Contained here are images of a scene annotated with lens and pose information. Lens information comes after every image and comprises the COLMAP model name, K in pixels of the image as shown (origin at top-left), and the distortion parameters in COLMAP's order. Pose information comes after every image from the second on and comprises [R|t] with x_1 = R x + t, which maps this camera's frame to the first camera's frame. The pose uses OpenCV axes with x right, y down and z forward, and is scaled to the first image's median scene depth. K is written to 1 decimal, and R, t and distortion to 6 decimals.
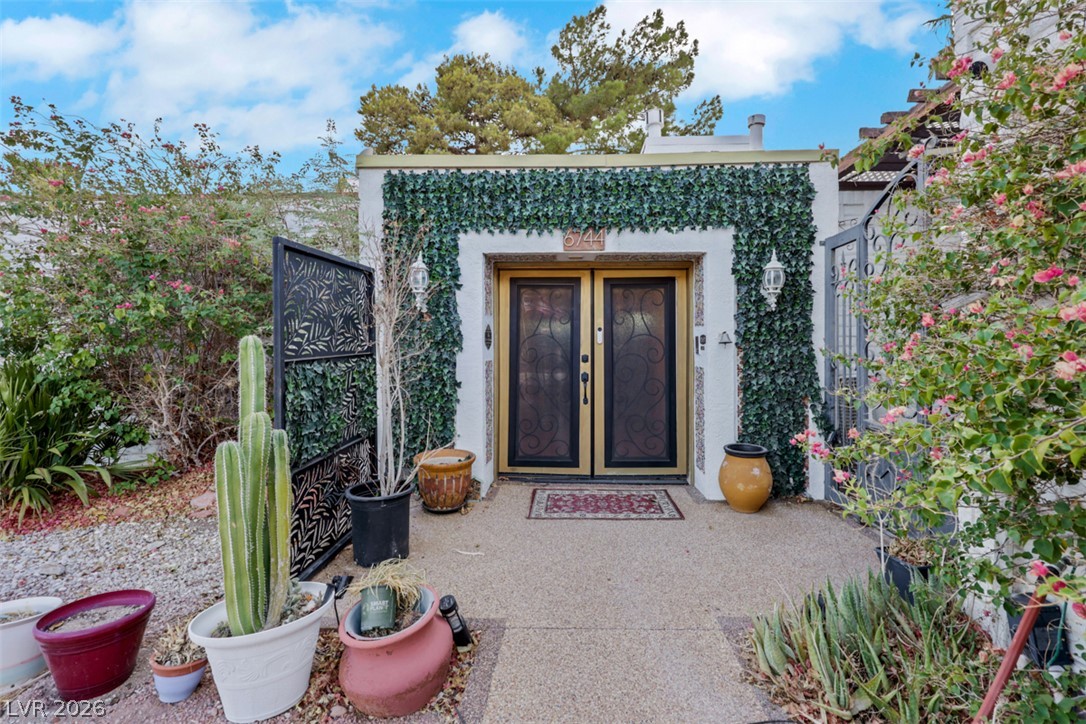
lens RADIAL K [[502.9, 0, 544.8], [0, 502.9, 356.6], [0, 0, 1]] dist [0.000010, 0.000000]
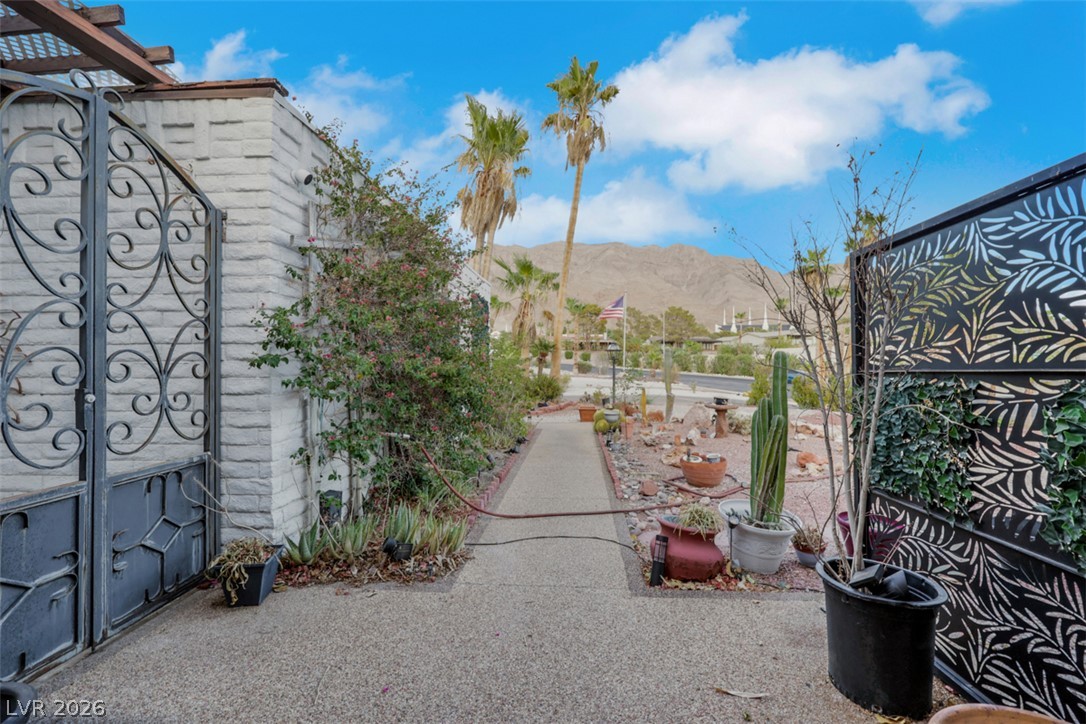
lens RADIAL K [[440.5, 0, 543.6], [0, 440.5, 361.8], [0, 0, 1]] dist [0.002273, 0.000203]
pose [[-0.999945, 0.002151, 0.010255, 0.091569], [0.002303, 0.999887, 0.014832, -0.022254], [-0.010221, 0.014855, -0.999837, 1.678099]]
